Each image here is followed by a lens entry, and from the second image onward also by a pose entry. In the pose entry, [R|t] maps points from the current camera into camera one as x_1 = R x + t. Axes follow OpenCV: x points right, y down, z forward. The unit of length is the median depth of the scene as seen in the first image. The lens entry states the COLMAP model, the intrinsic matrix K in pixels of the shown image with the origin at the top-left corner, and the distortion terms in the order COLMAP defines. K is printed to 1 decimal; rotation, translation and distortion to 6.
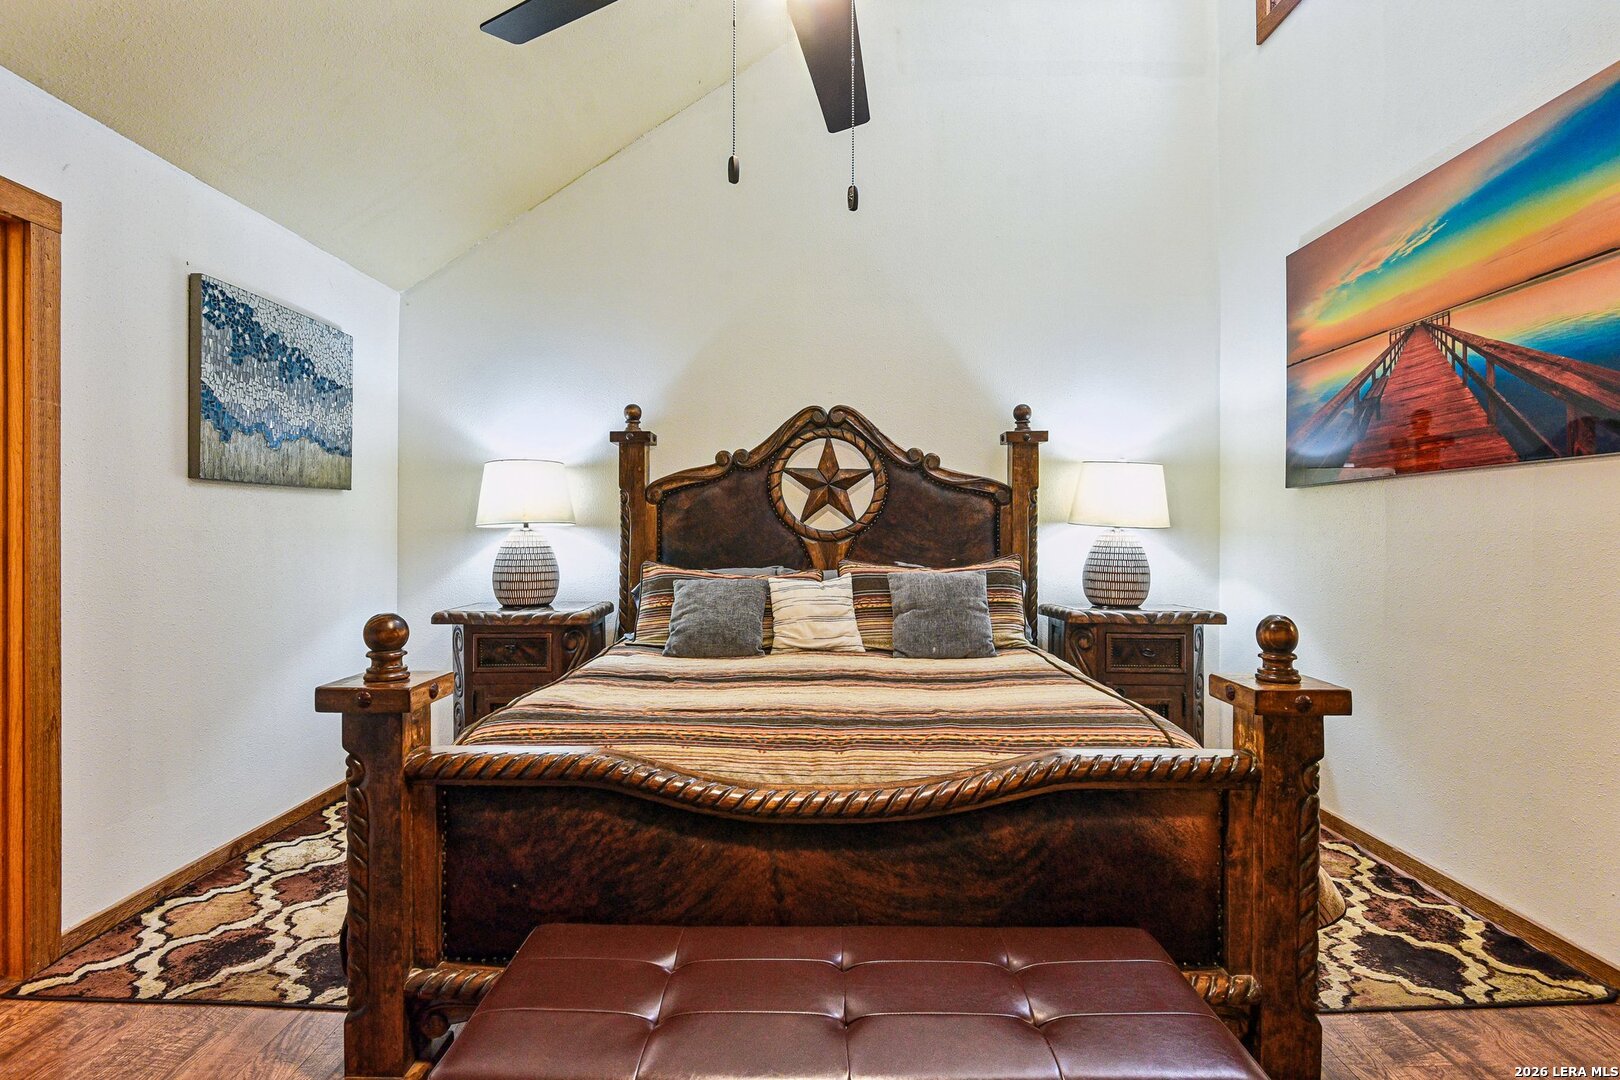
lens RADIAL K [[769.3, 0, 805.5], [0, 769.3, 523.7], [0, 0, 1]] dist [-0.004584, -0.011929]
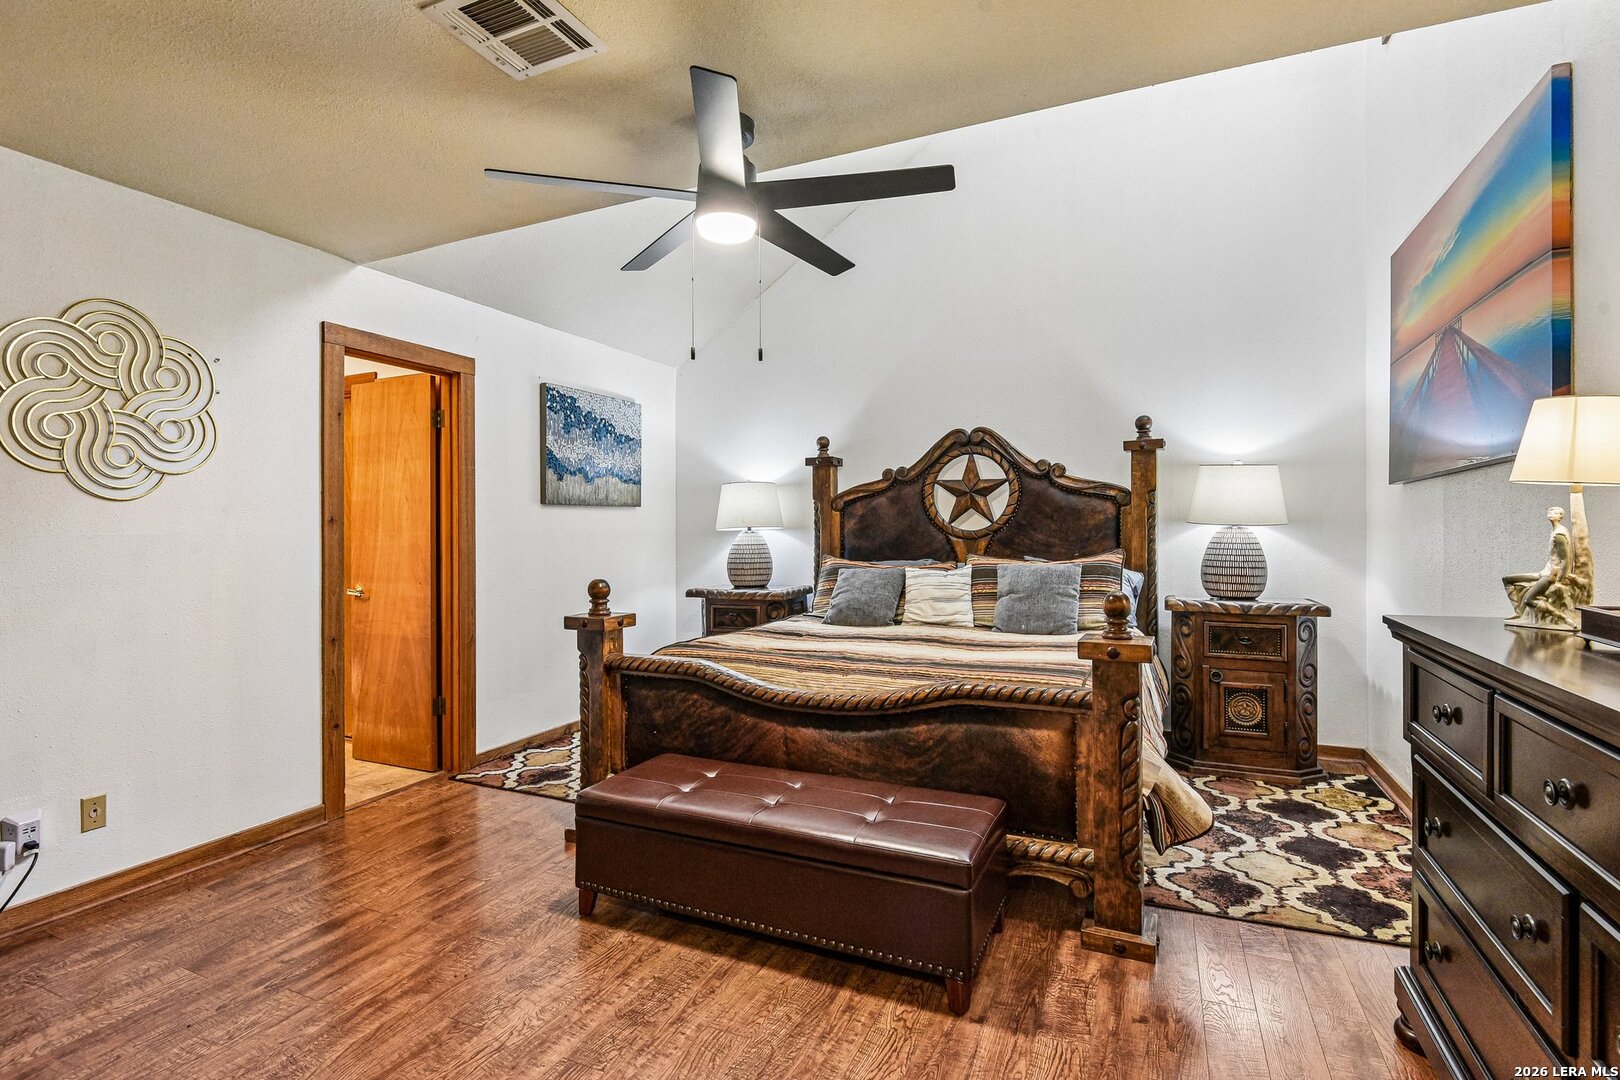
lens RADIAL K [[756.5, 0, 814.1], [0, 756.5, 517.7], [0, 0, 1]] dist [-0.009563, -0.000535]
pose [[0.913209, -0.016864, -0.407143, 0.341263], [0.013617, 0.999848, -0.010872, -0.001881], [0.407264, 0.004384, 0.913300, -0.229453]]
